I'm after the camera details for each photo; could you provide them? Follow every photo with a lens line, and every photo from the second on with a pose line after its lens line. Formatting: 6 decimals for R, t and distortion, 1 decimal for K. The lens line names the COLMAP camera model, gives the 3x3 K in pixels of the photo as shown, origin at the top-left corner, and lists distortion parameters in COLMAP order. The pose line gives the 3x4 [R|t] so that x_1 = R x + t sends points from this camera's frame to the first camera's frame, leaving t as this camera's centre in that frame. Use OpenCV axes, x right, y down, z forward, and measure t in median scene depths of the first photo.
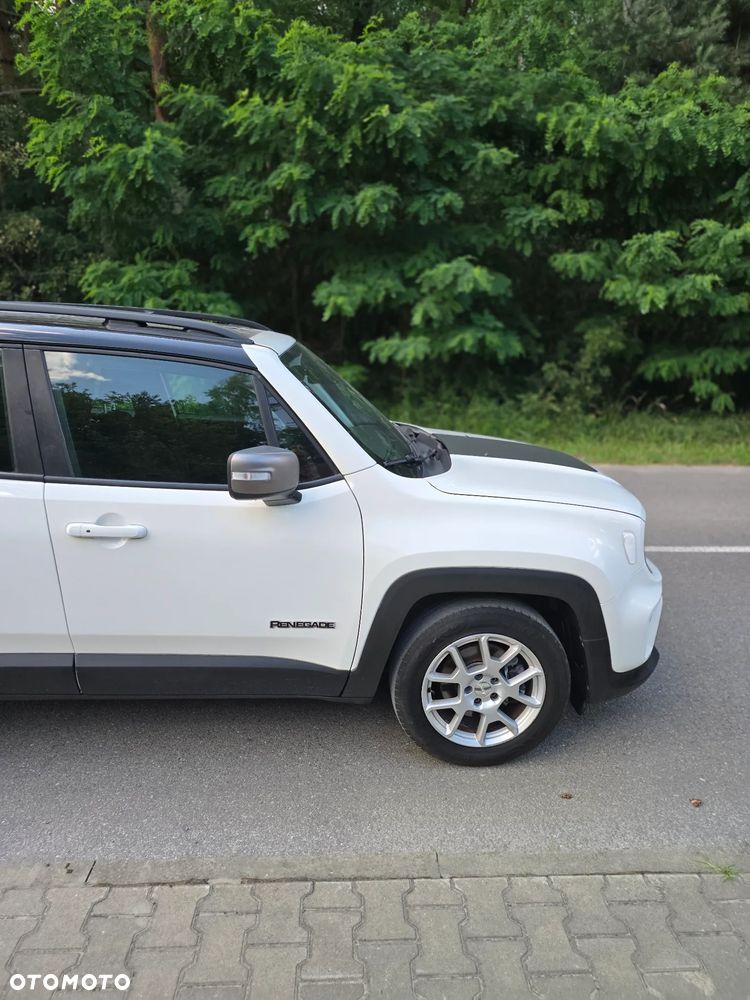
lens RADIAL K [[780.4, 0, 375.0], [0, 780.4, 500.0], [0, 0, 1]] dist [0.089403, -0.082146]
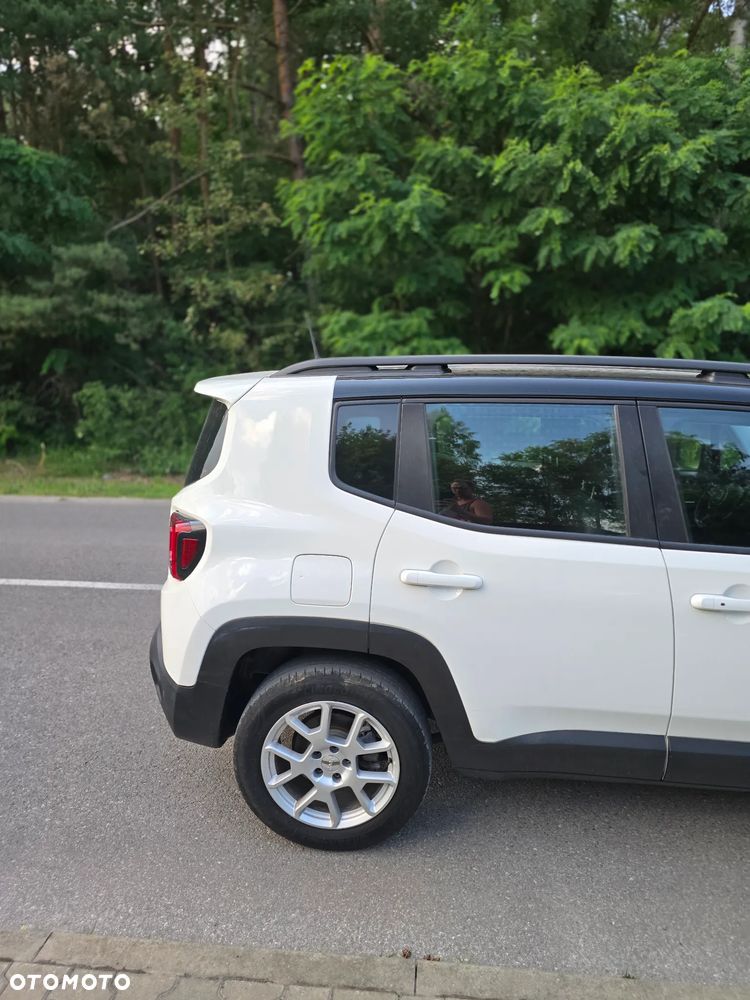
lens RADIAL K [[780.4, 0, 375.0], [0, 780.4, 500.0], [0, 0, 1]] dist [0.089403, -0.082146]
pose [[0.990374, 0.008458, -0.138155, -0.179865], [-0.015570, 0.998604, -0.050478, -0.007815], [0.137535, 0.052143, 0.989123, 0.012089]]
